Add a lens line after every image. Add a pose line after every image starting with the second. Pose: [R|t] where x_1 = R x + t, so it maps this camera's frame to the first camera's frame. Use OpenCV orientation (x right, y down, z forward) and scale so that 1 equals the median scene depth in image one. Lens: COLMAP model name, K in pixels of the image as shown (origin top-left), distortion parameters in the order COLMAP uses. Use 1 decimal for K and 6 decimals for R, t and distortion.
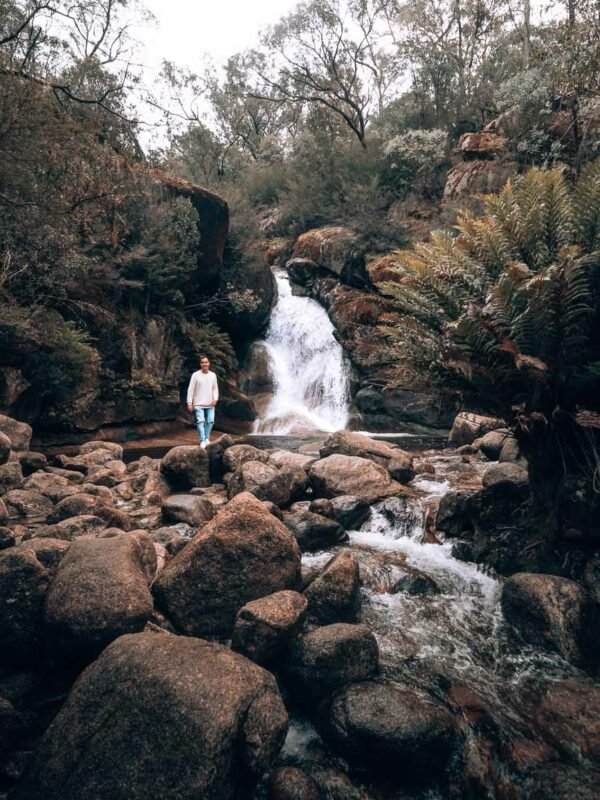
lens RADIAL K [[477.3, 0, 300.4], [0, 477.3, 401.1], [0, 0, 1]] dist [0.003069, -0.000847]
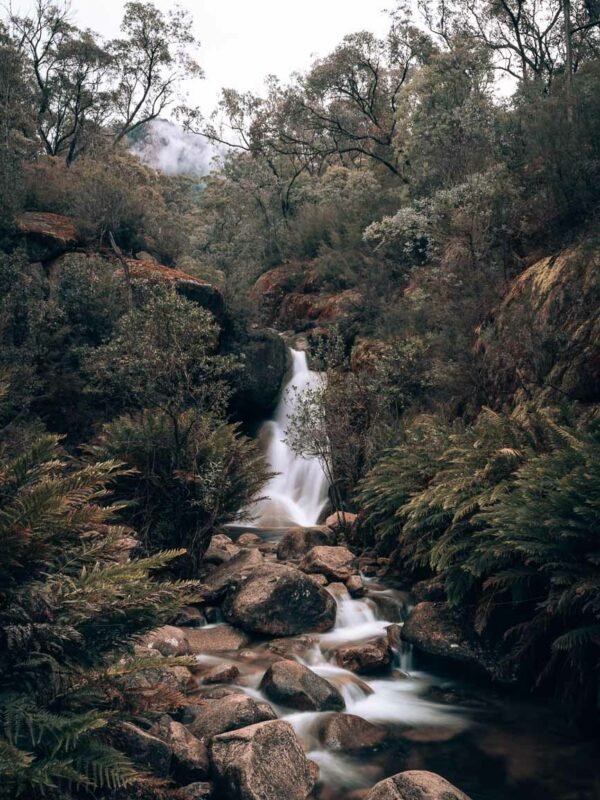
lens RADIAL K [[703.6, 0, 299.8], [0, 703.6, 401.5], [0, 0, 1]] dist [-0.001556, -0.001459]
pose [[0.970797, -0.001678, -0.239897, 0.225139], [-0.022782, 0.994812, -0.099150, -0.023108], [0.238819, 0.101719, 0.965722, -0.222732]]
